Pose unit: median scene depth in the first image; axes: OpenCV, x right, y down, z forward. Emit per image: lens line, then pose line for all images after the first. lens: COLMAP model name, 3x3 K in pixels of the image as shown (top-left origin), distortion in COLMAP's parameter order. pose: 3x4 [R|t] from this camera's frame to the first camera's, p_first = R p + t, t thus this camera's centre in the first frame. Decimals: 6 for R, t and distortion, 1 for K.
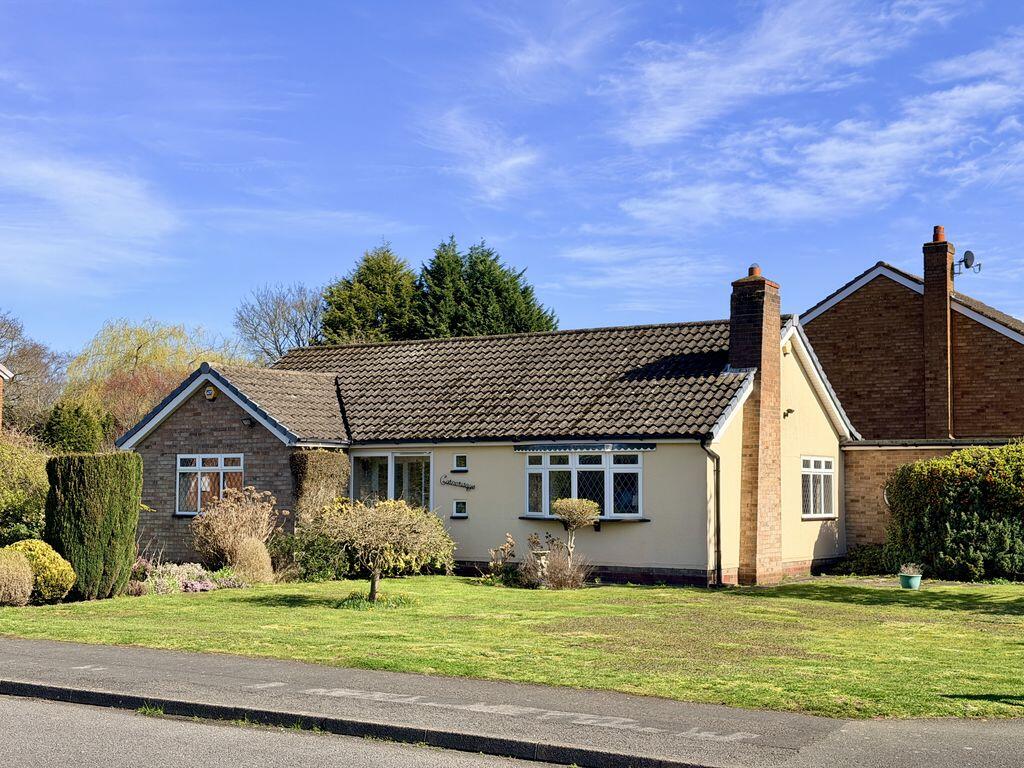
lens RADIAL K [[1434.3, 0, 511.8], [0, 1434.3, 386.1], [0, 0, 1]] dist [0.062433, 0.000000]
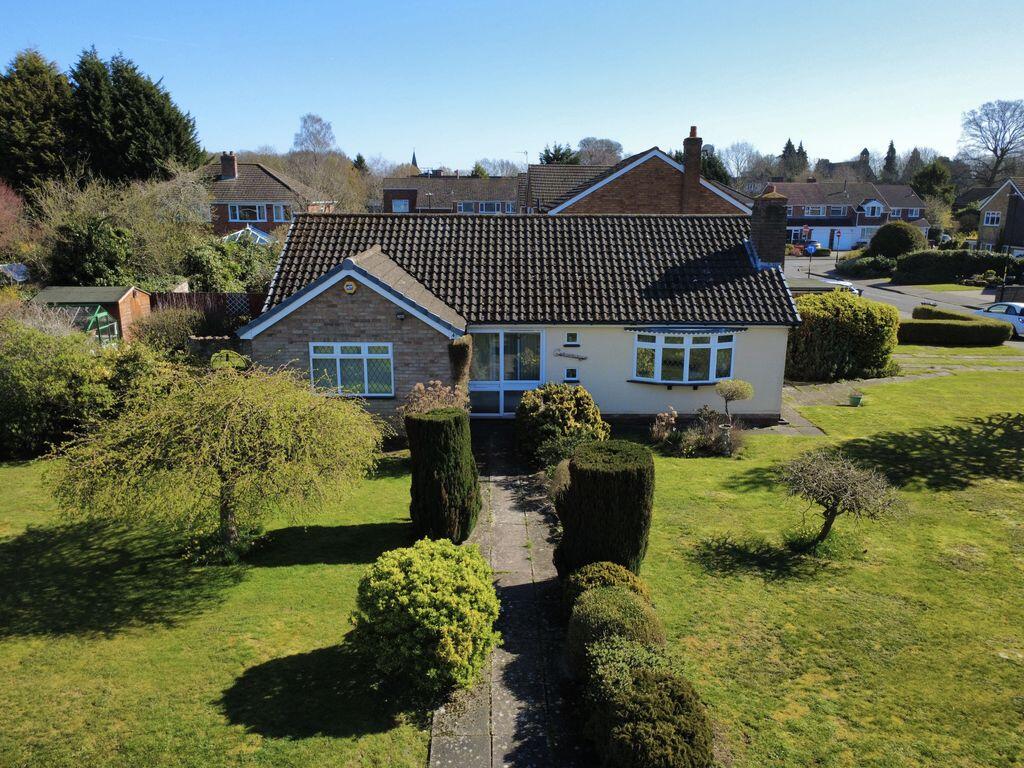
lens RADIAL K [[787.1, 0, 512.1], [0, 787.1, 381.0], [0, 0, 1]] dist [0.005500, 0.006512]
pose [[0.832693, -0.125030, 0.539434, -0.454250], [-0.041538, 0.957326, 0.286008, -0.105822], [-0.552174, -0.260564, 0.791966, 0.472225]]
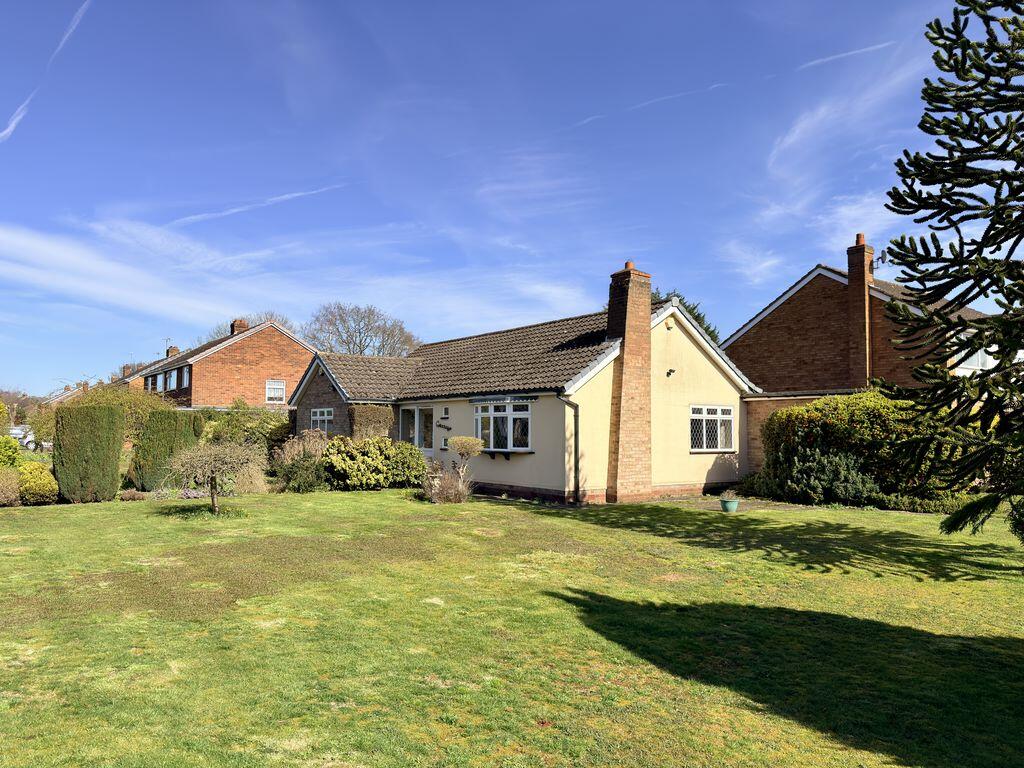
lens RADIAL K [[725.4, 0, 513.4], [0, 725.4, 384.2], [0, 0, 1]] dist [0.030319, -0.003654]
pose [[0.937768, -0.022196, -0.346552, 0.288091], [0.024219, 0.999706, 0.001508, 0.024949], [0.346417, -0.009807, 0.938030, 0.322958]]
